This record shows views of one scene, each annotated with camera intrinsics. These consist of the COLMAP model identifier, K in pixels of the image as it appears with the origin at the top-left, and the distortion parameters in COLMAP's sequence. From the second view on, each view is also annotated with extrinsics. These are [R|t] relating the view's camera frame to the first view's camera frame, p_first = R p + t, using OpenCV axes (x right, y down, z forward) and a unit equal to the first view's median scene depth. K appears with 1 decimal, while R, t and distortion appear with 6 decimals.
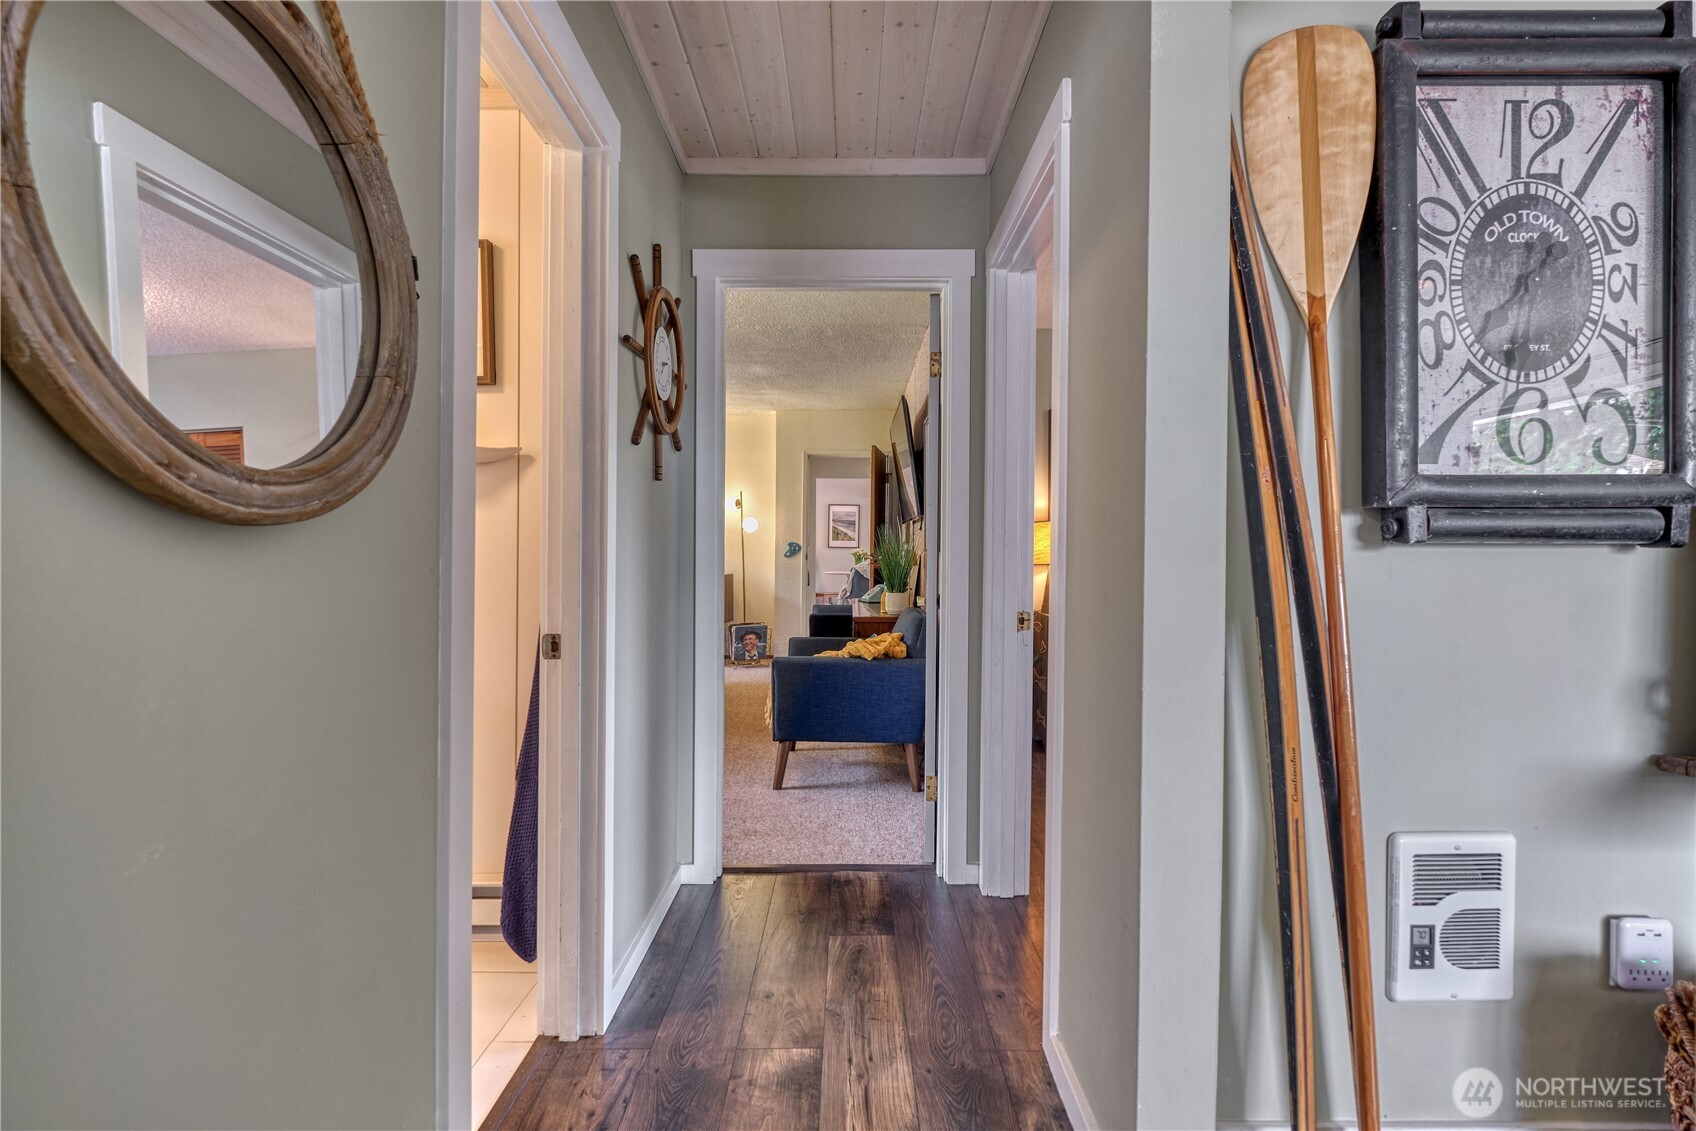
lens RADIAL K [[771.1, 0, 855.0], [0, 771.1, 568.3], [0, 0, 1]] dist [0.001468, -0.001336]
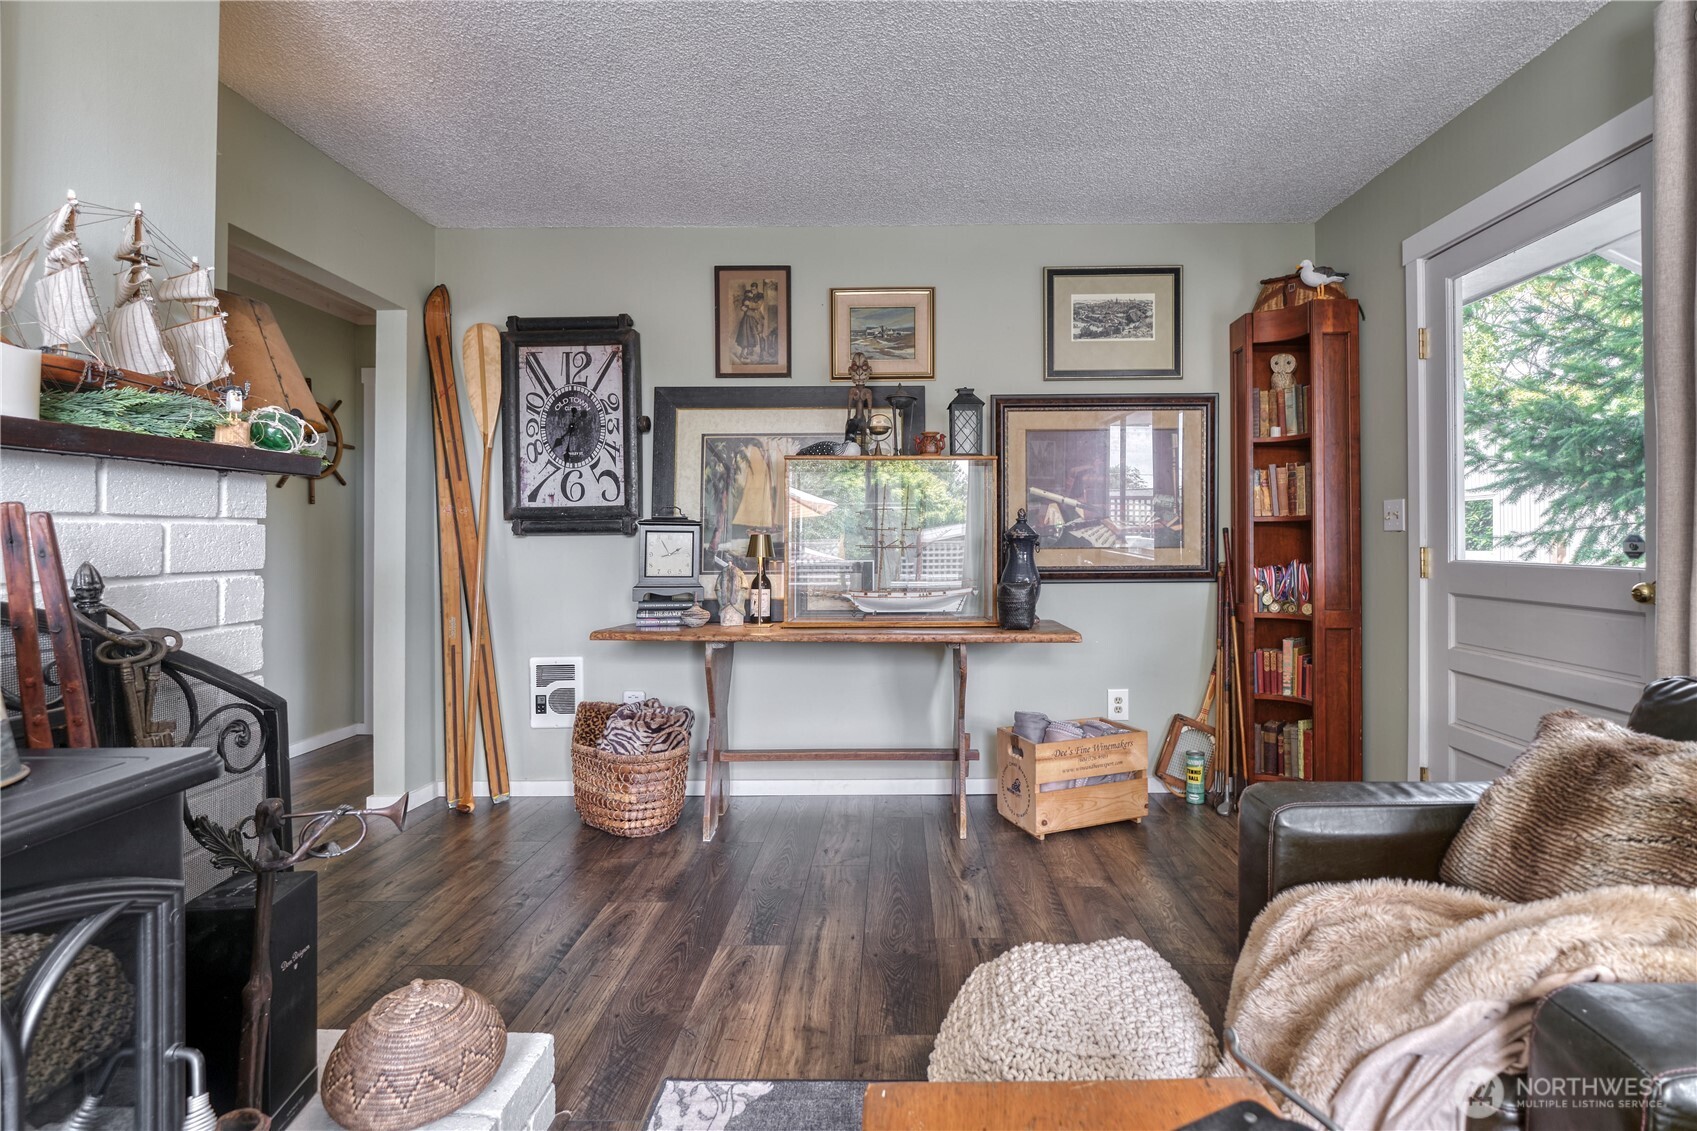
lens RADIAL K [[814.4, 0, 884.1], [0, 814.4, 535.7], [0, 0, 1]] dist [-0.009744, -0.005060]
pose [[0.999725, -0.006019, -0.022653, 0.140360], [0.005860, 0.999958, -0.007075, -0.000377], [0.022695, 0.006940, 0.999718, -0.112585]]
